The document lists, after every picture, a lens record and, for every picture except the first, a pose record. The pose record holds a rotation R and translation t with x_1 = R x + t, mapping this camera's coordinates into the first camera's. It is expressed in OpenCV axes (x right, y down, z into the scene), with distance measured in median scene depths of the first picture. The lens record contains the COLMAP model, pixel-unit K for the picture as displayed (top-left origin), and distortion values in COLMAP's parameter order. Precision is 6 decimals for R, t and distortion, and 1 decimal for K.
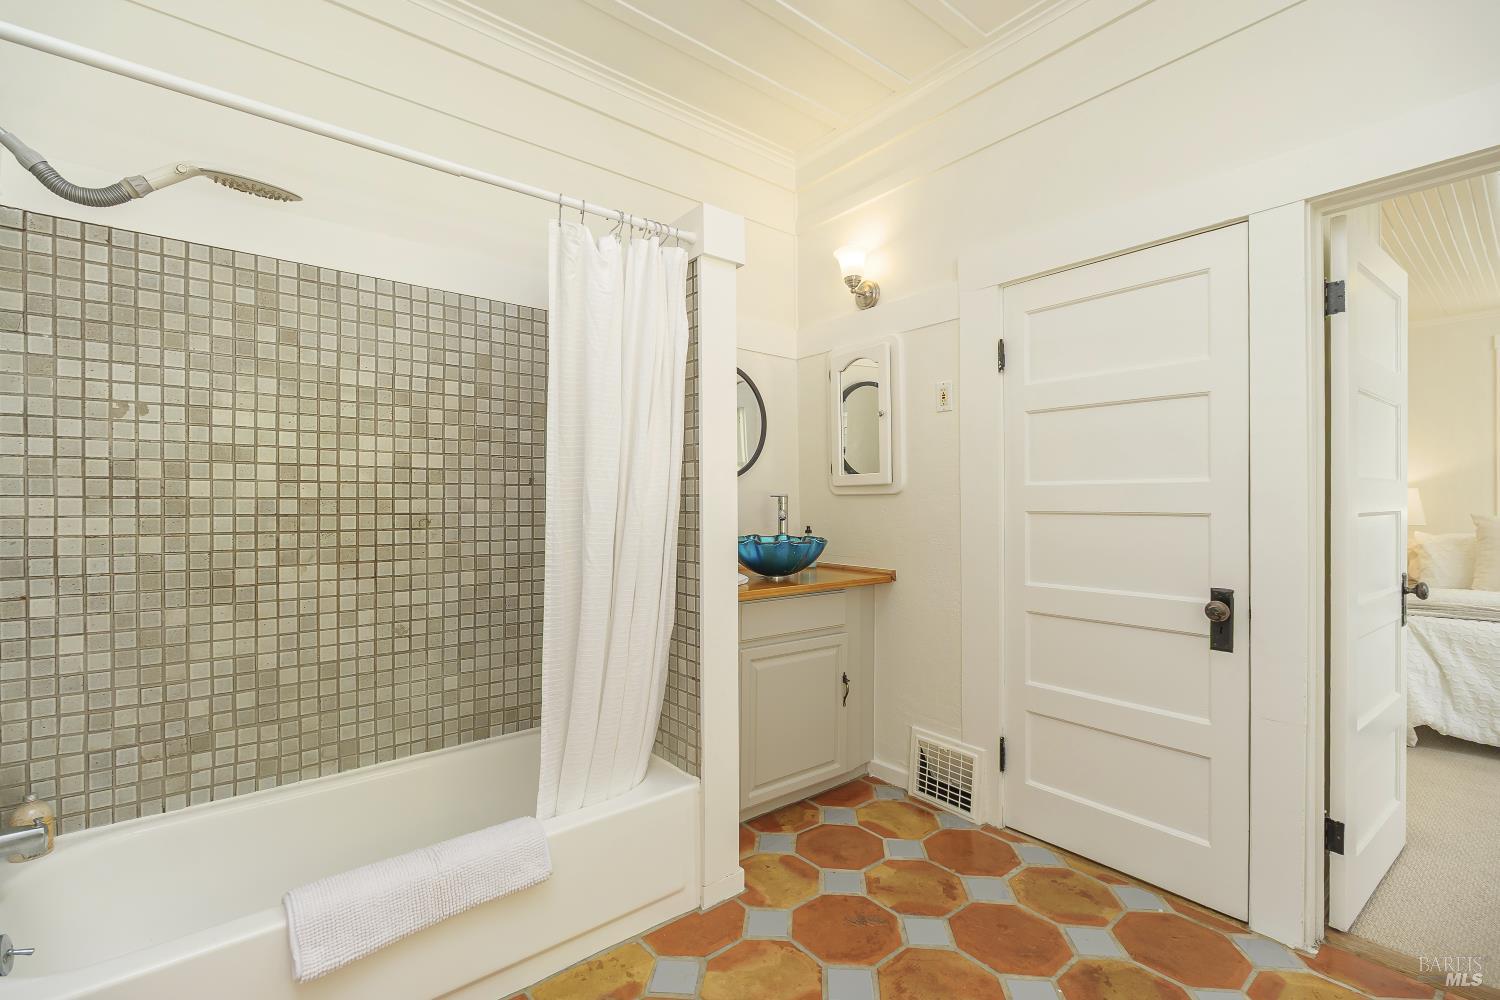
lens RADIAL K [[657.5, 0, 755.1], [0, 657.5, 504.7], [0, 0, 1]] dist [0.002648, -0.000021]
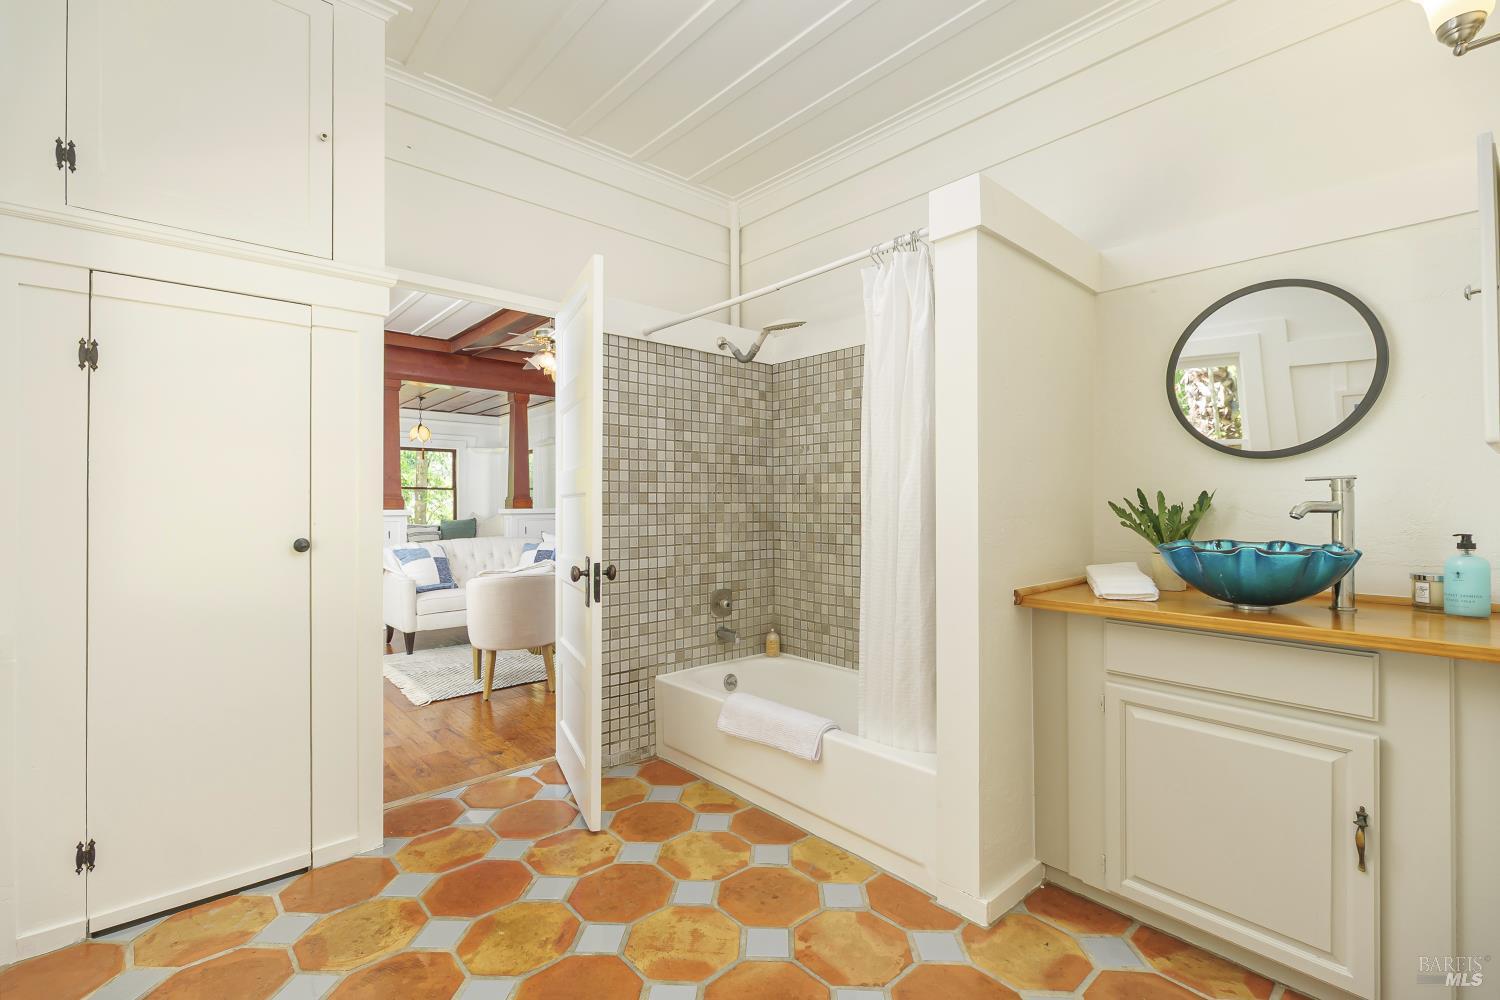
lens RADIAL K [[657.5, 0, 755.1], [0, 657.5, 504.7], [0, 0, 1]] dist [0.002648, -0.000021]
pose [[0.052541, 0.002989, -0.998614, 0.952429], [-0.004252, 0.999987, 0.002769, 0.016613], [0.998610, 0.004101, 0.052553, 0.715319]]
